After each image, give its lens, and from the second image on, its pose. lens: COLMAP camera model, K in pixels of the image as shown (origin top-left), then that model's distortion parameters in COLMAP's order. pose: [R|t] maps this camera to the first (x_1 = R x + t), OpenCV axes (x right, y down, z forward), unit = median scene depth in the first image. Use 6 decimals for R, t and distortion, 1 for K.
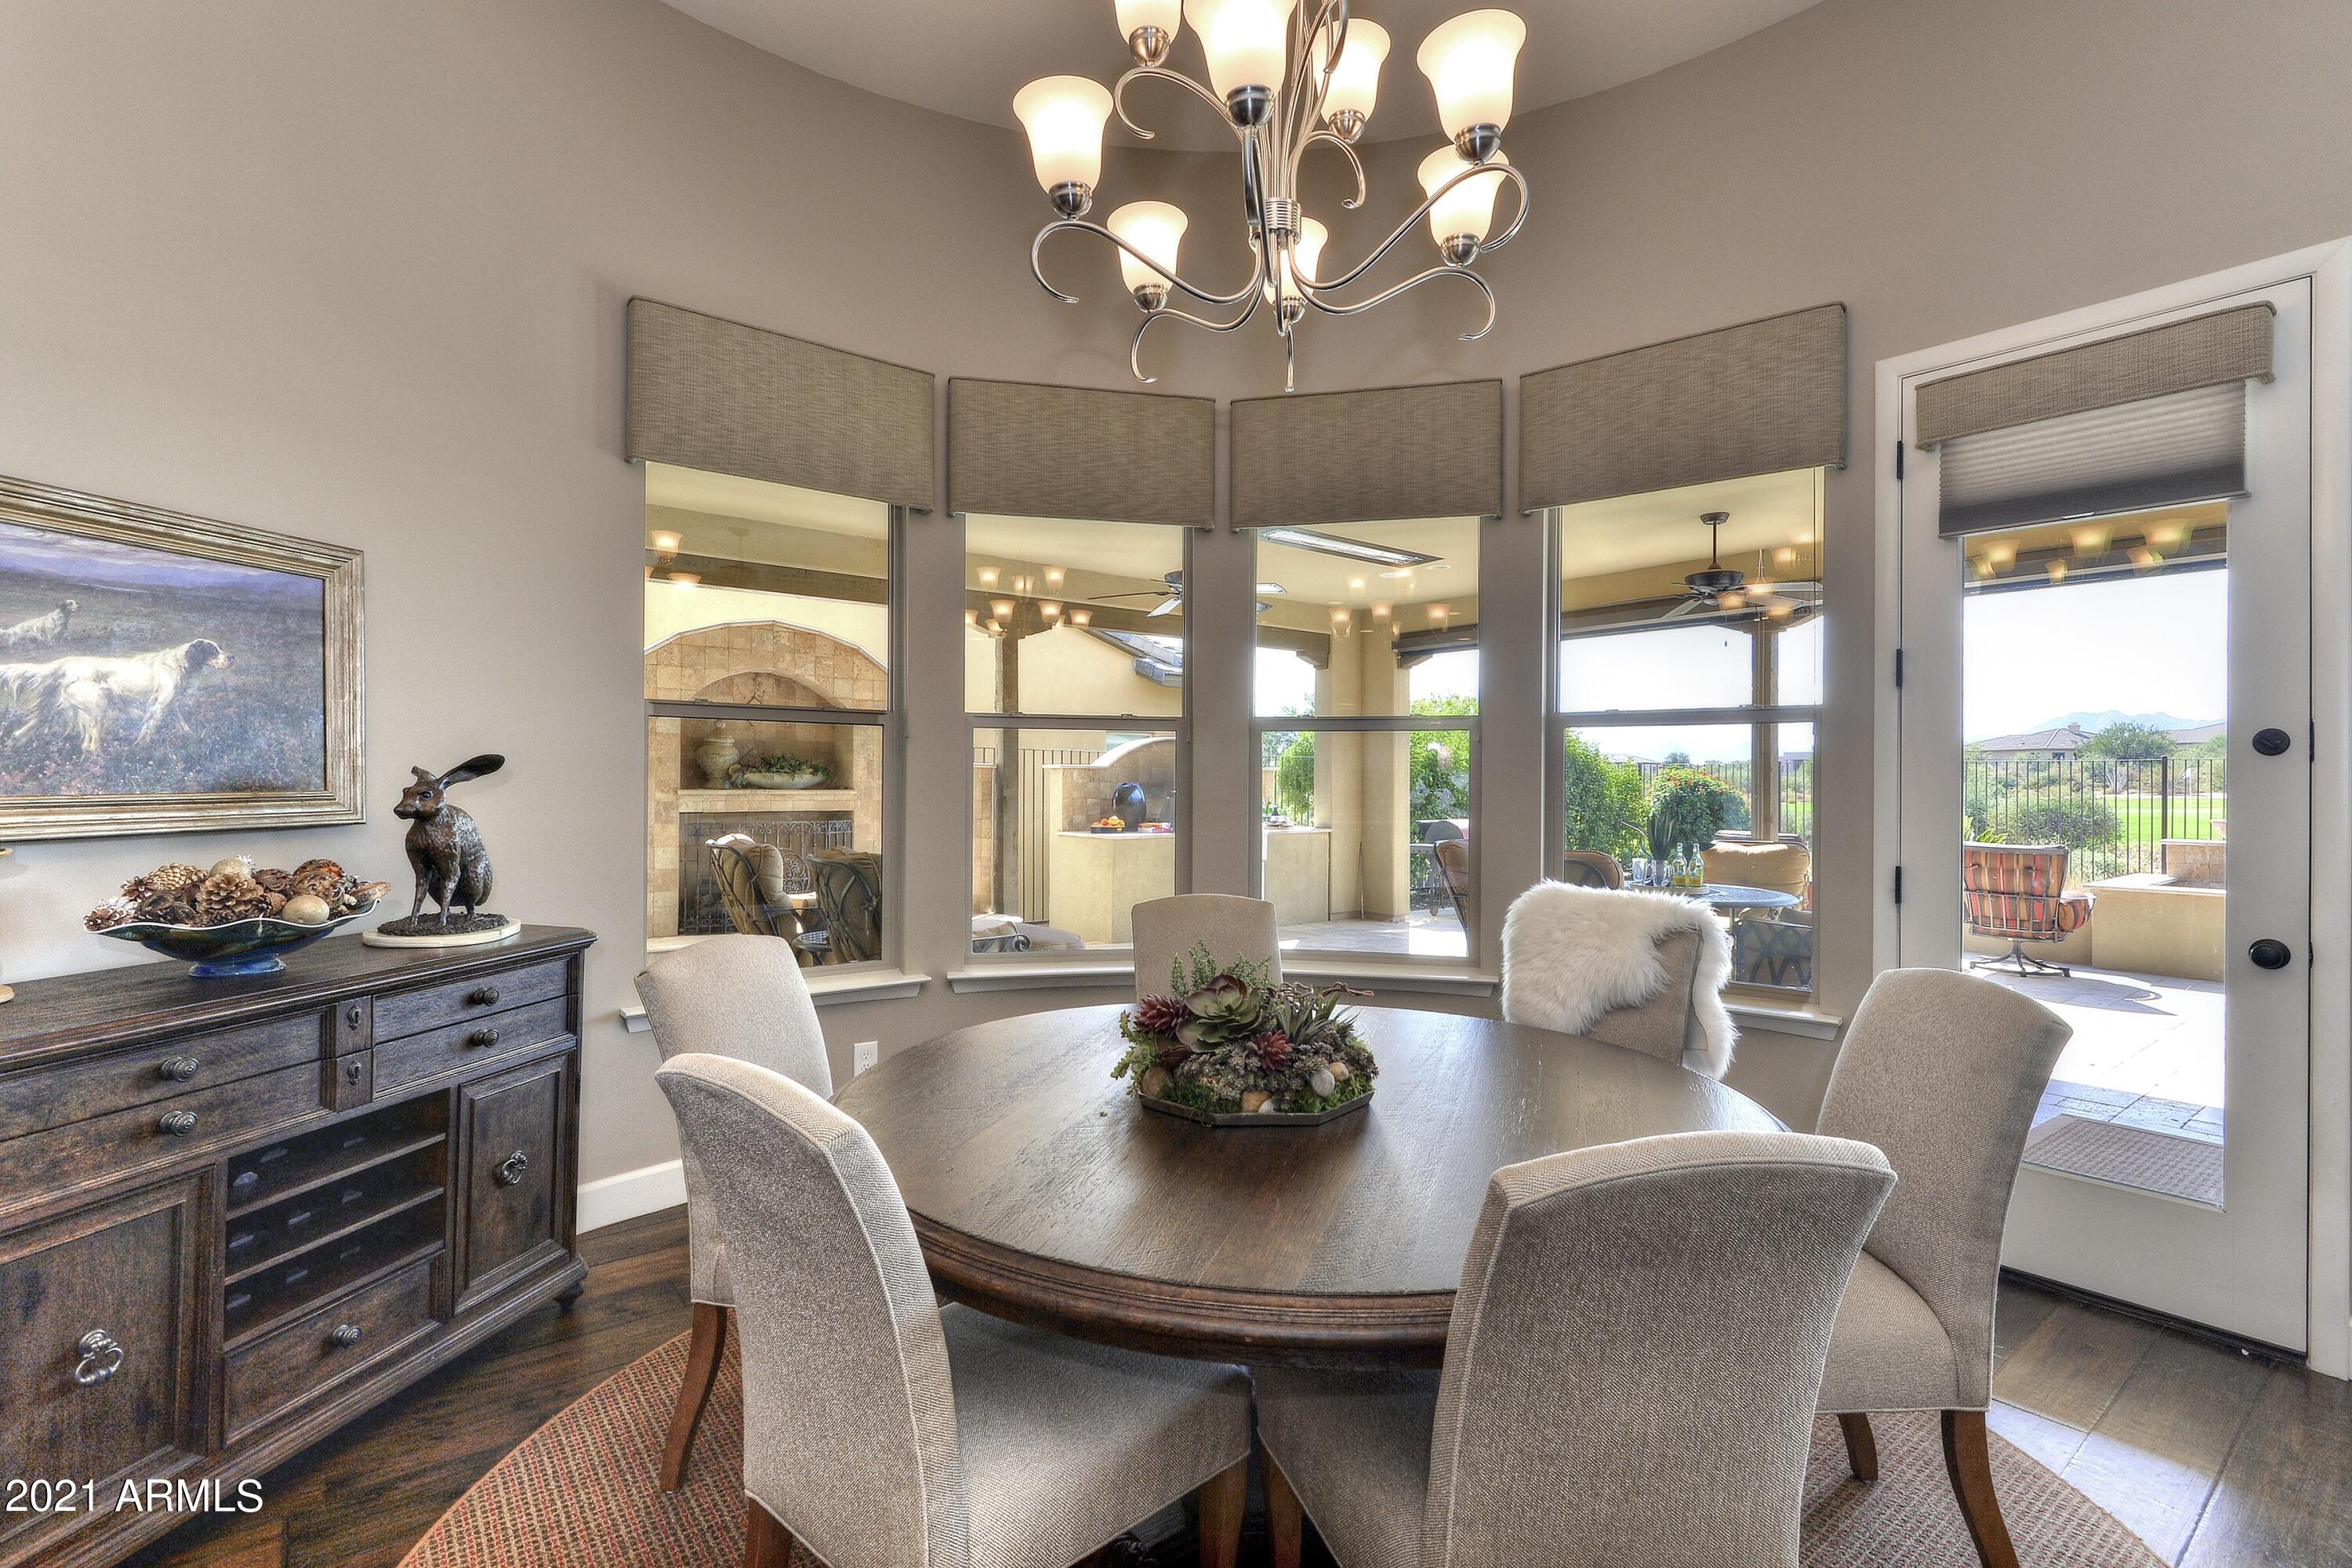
lens RADIAL K [[1072.1, 0, 1202.2], [0, 1072.1, 779.9], [0, 0, 1]] dist [0.022718, -0.019661]
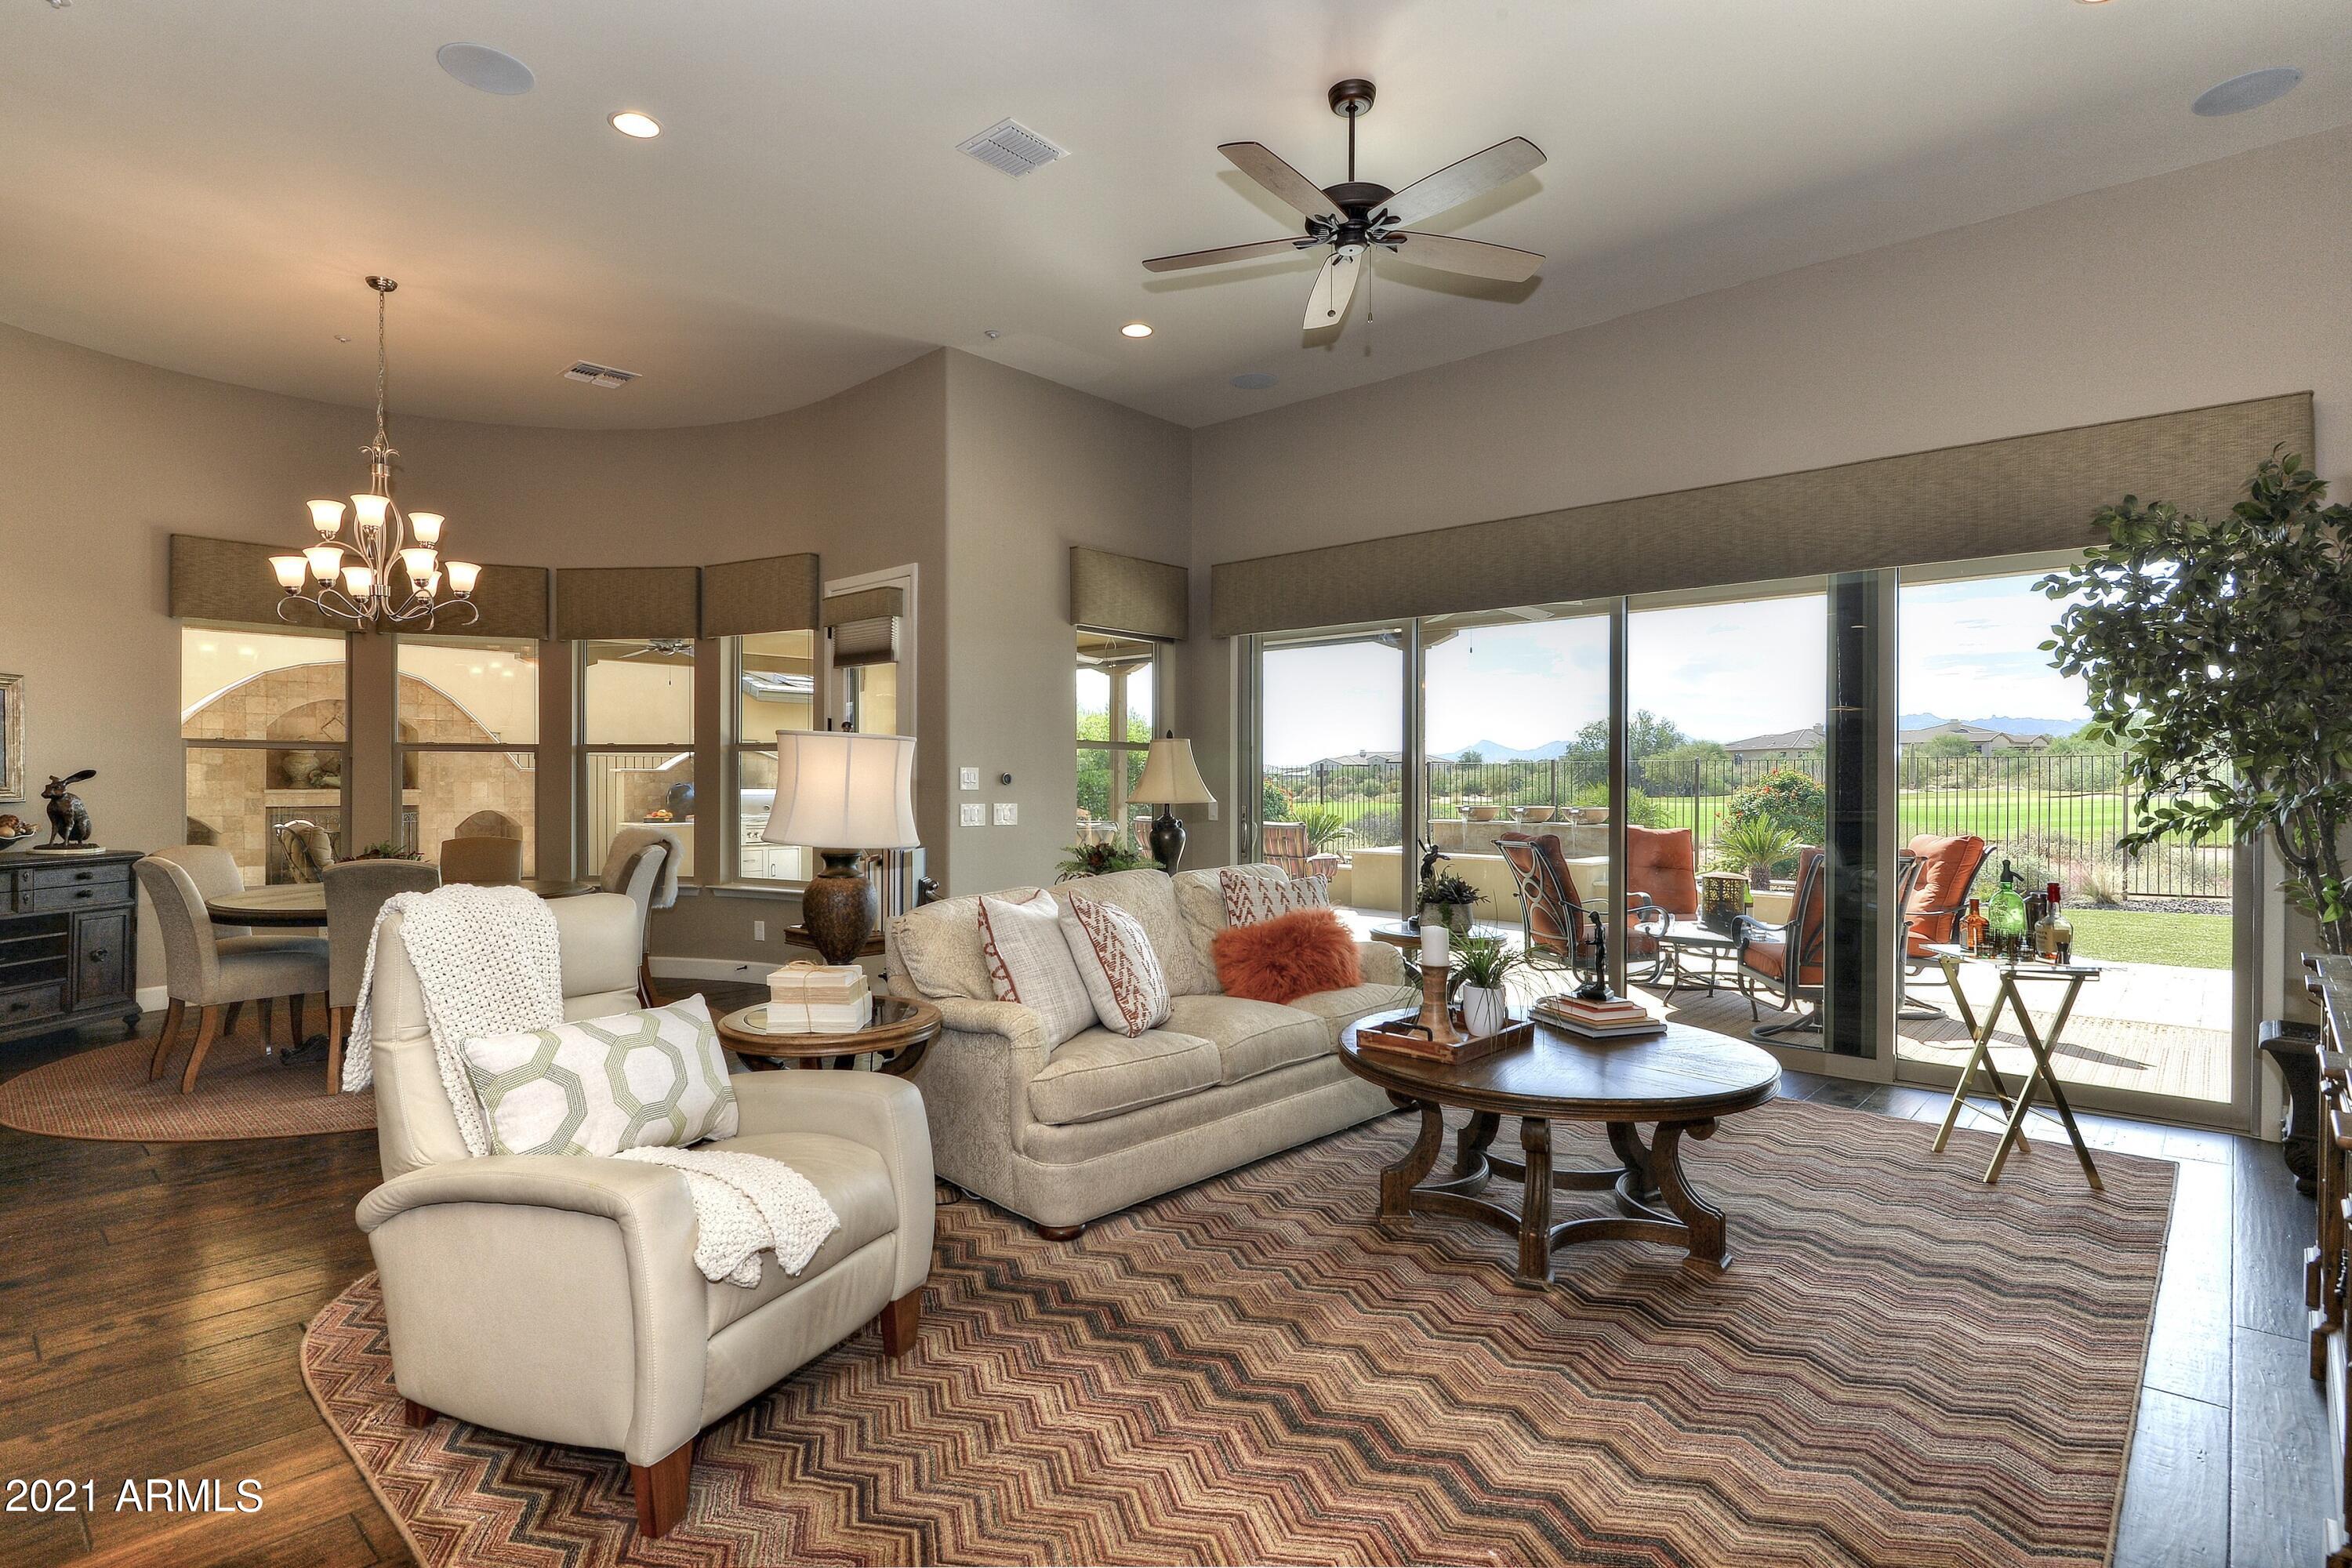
lens RADIAL K [[1164.4, 0, 1176.0], [0, 1164.4, 784.0], [0, 0, 1]] dist [-0.001900, -0.001335]
pose [[0.989094, -0.004139, 0.147229, 0.417414], [0.003764, 0.999989, 0.002830, 0.002661], [-0.147240, -0.002245, 0.989098, -0.588786]]
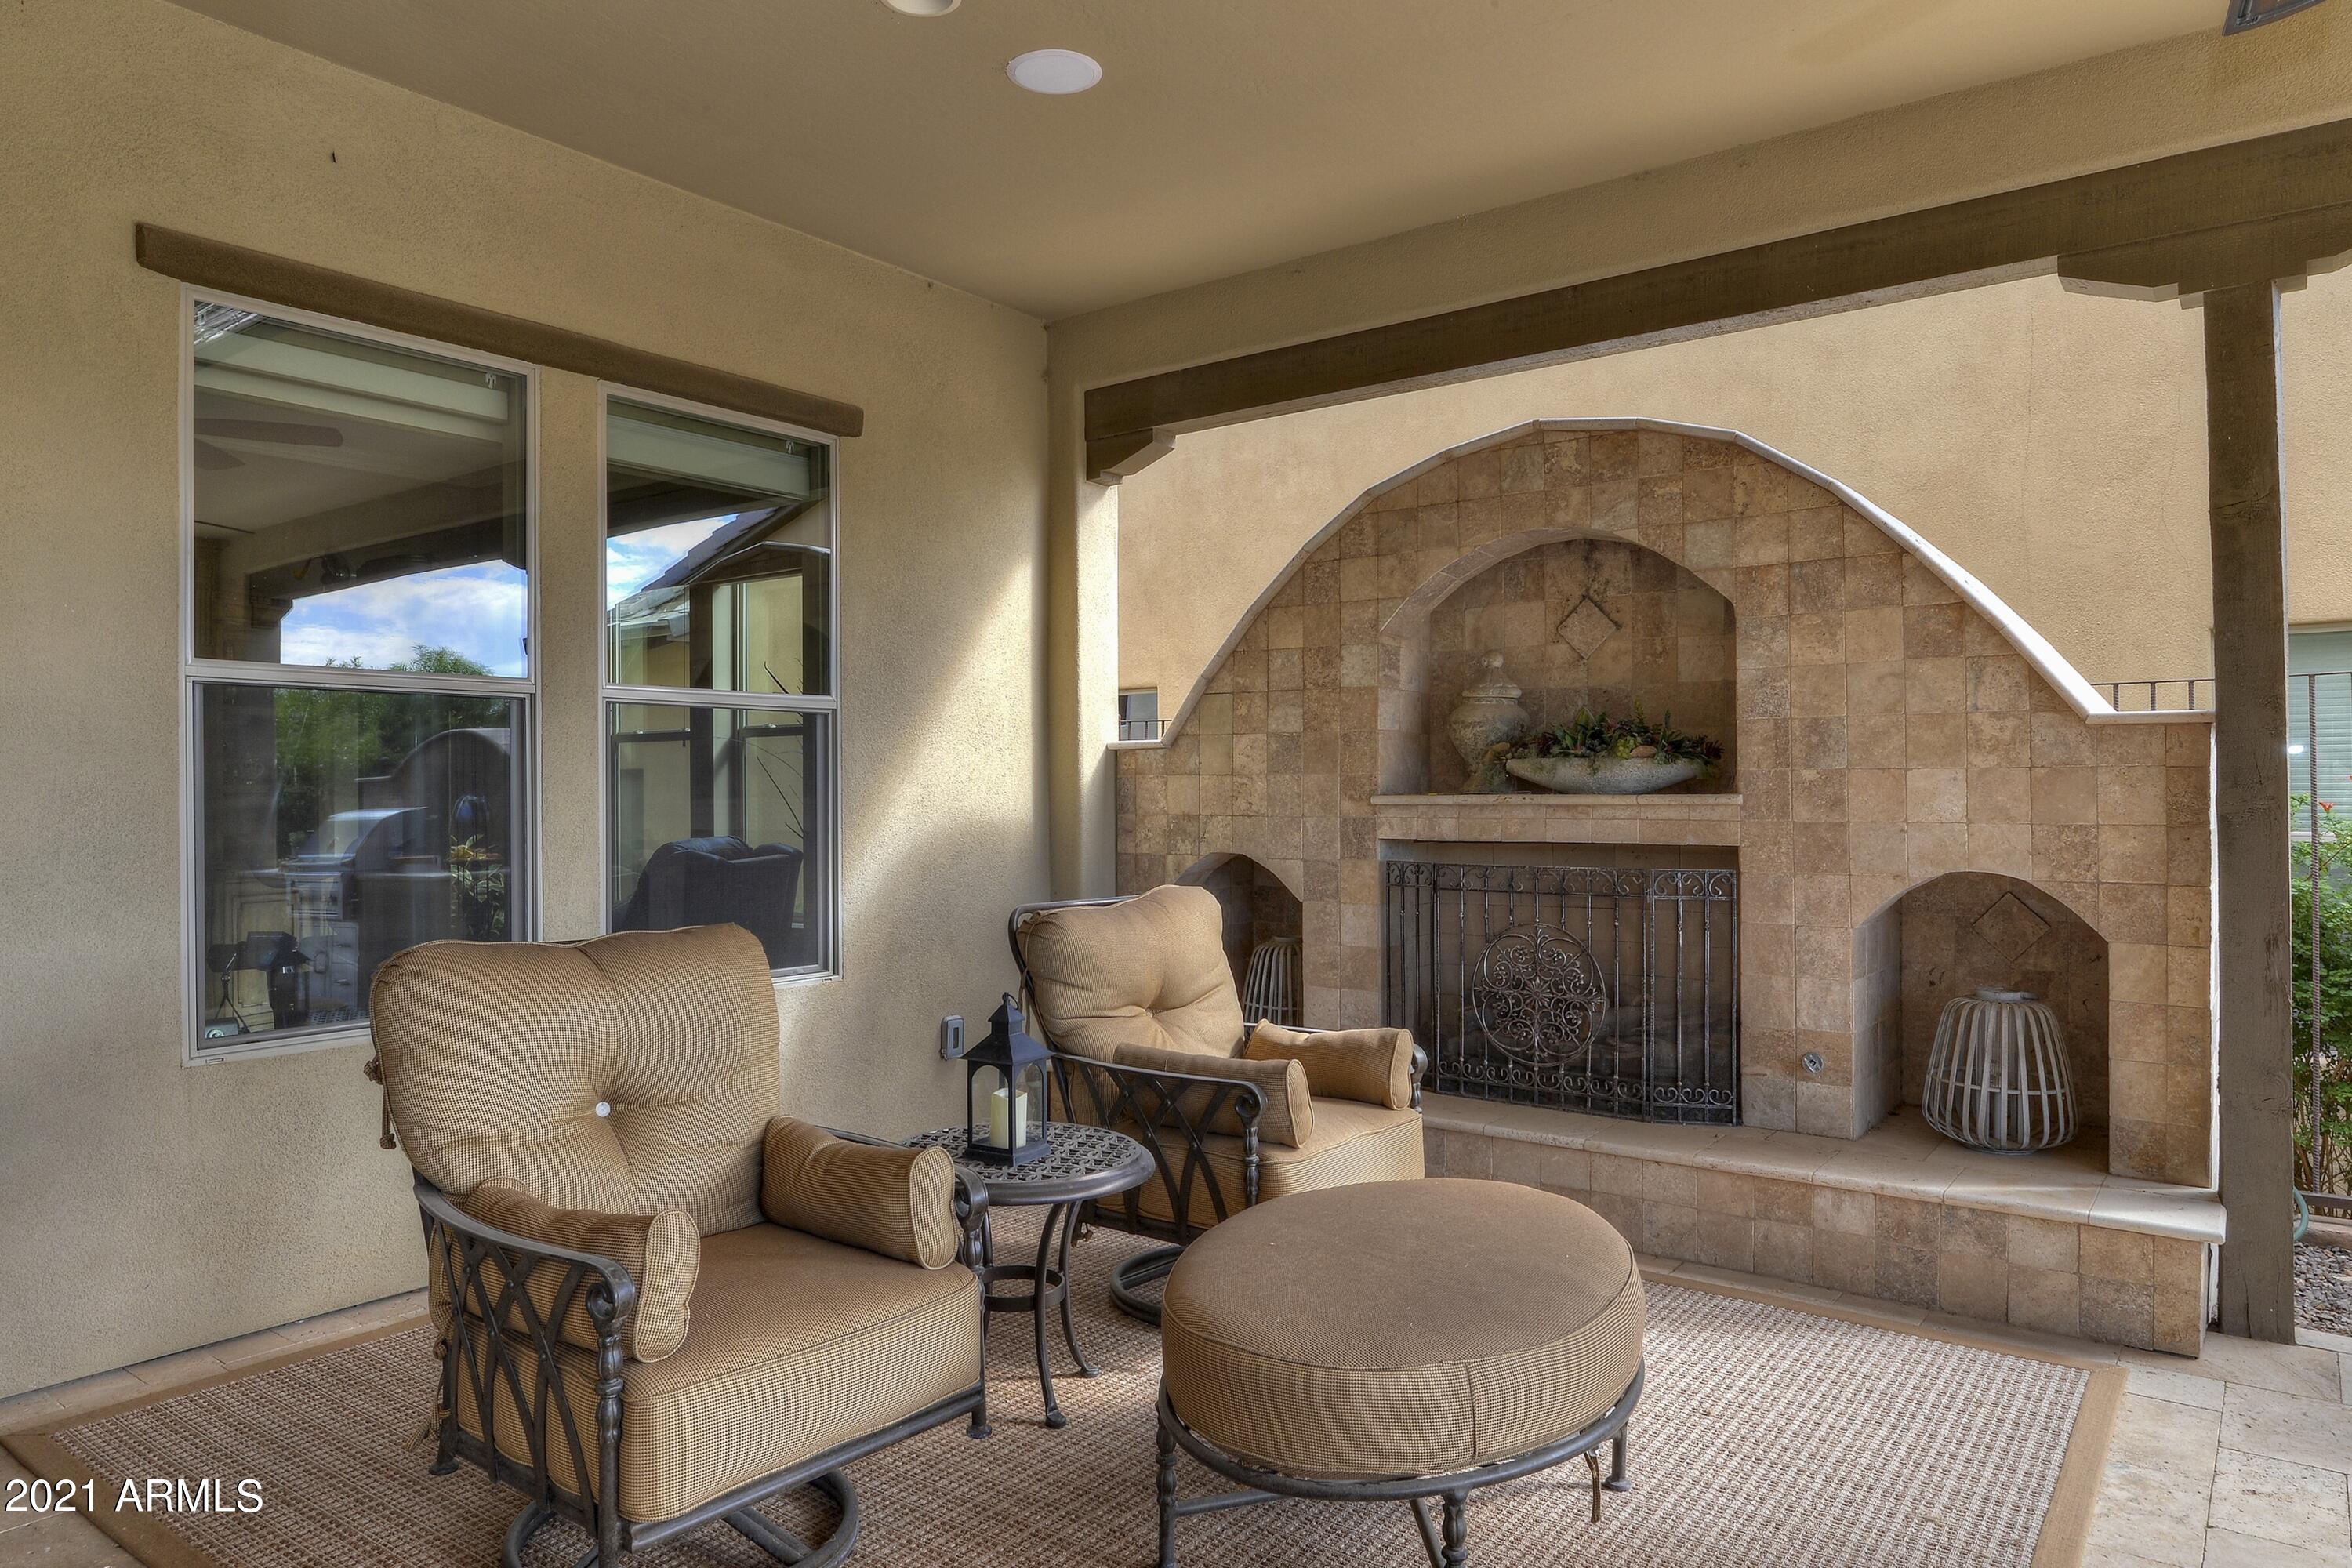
lens RADIAL K [[1455.3, 0, 1176.0], [0, 1455.3, 784.0], [0, 0, 1]] dist [-0.002561, -0.001798]
pose [[0.241781, -0.008746, -0.970291, 0.166848], [0.006157, 0.999953, -0.007479, 0.008662], [0.970311, -0.004166, 0.241824, 0.743243]]
